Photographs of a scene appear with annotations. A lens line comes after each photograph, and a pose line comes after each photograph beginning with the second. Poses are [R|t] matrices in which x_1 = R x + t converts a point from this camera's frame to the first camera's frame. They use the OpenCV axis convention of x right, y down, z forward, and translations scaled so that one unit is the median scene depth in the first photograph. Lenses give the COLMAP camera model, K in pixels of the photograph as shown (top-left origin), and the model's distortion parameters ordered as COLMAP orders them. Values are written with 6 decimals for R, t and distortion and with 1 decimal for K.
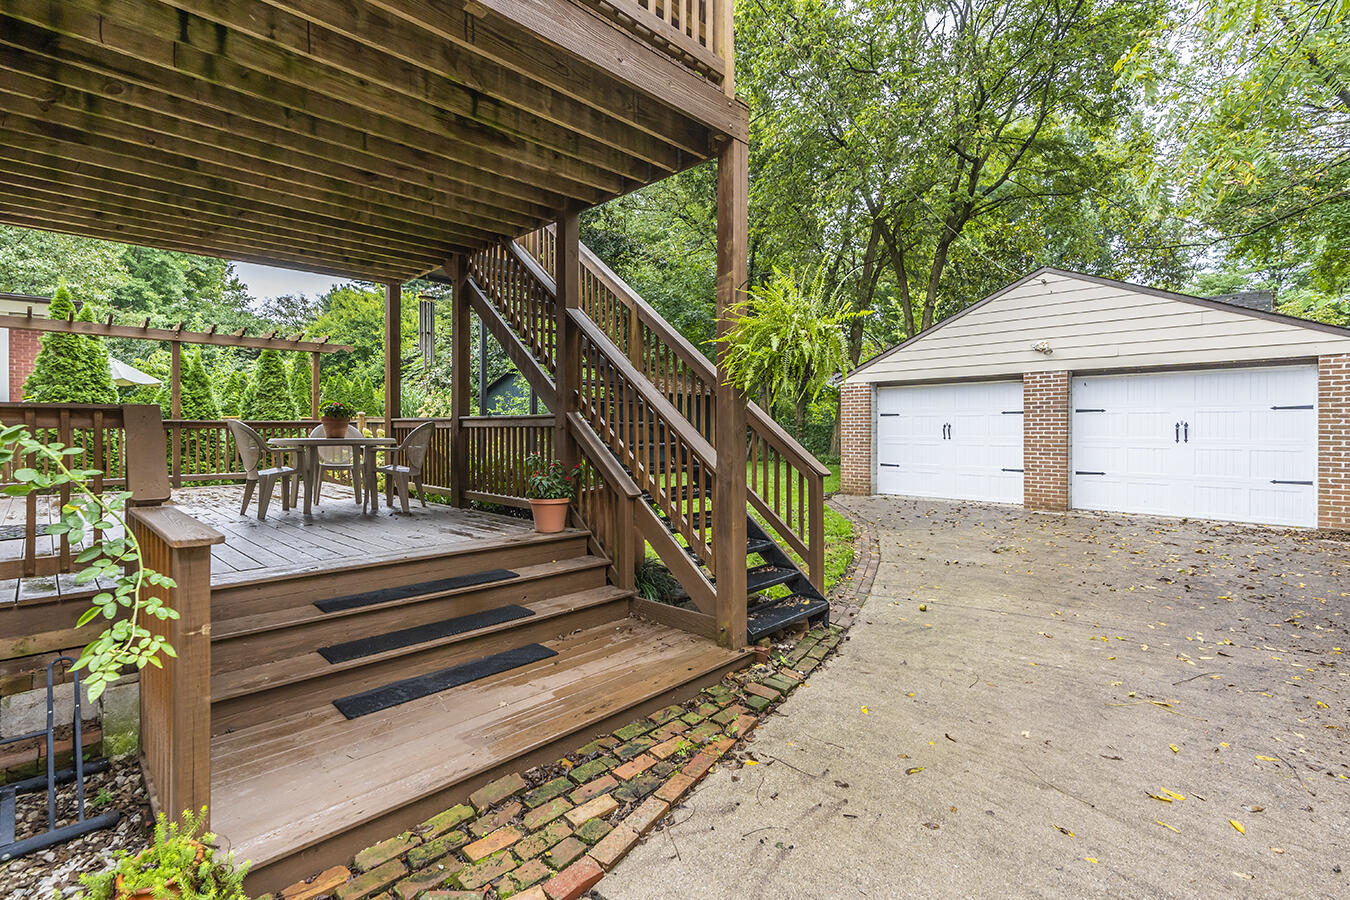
lens RADIAL K [[623.8, 0, 689.4], [0, 623.8, 422.2], [0, 0, 1]] dist [-0.001008, 0.000210]
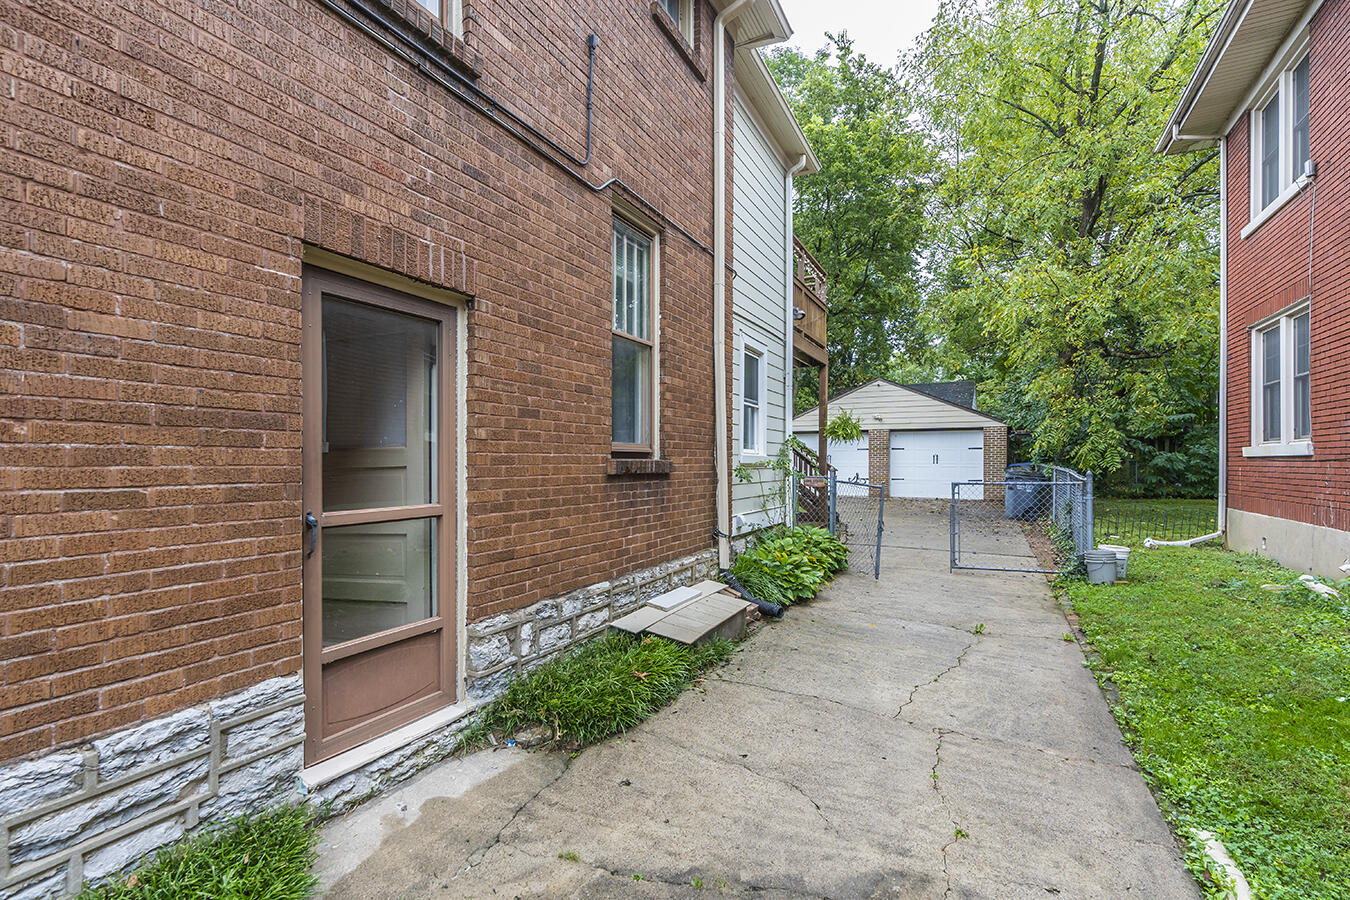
lens RADIAL K [[623.8, 0, 674.2], [0, 623.8, 457.7], [0, 0, 1]] dist [-0.001008, 0.000210]
pose [[0.959183, 0.003128, 0.282770, -0.653560], [-0.003432, 0.999994, 0.000581, 0.012197], [-0.282766, -0.001528, 0.959188, -0.772519]]
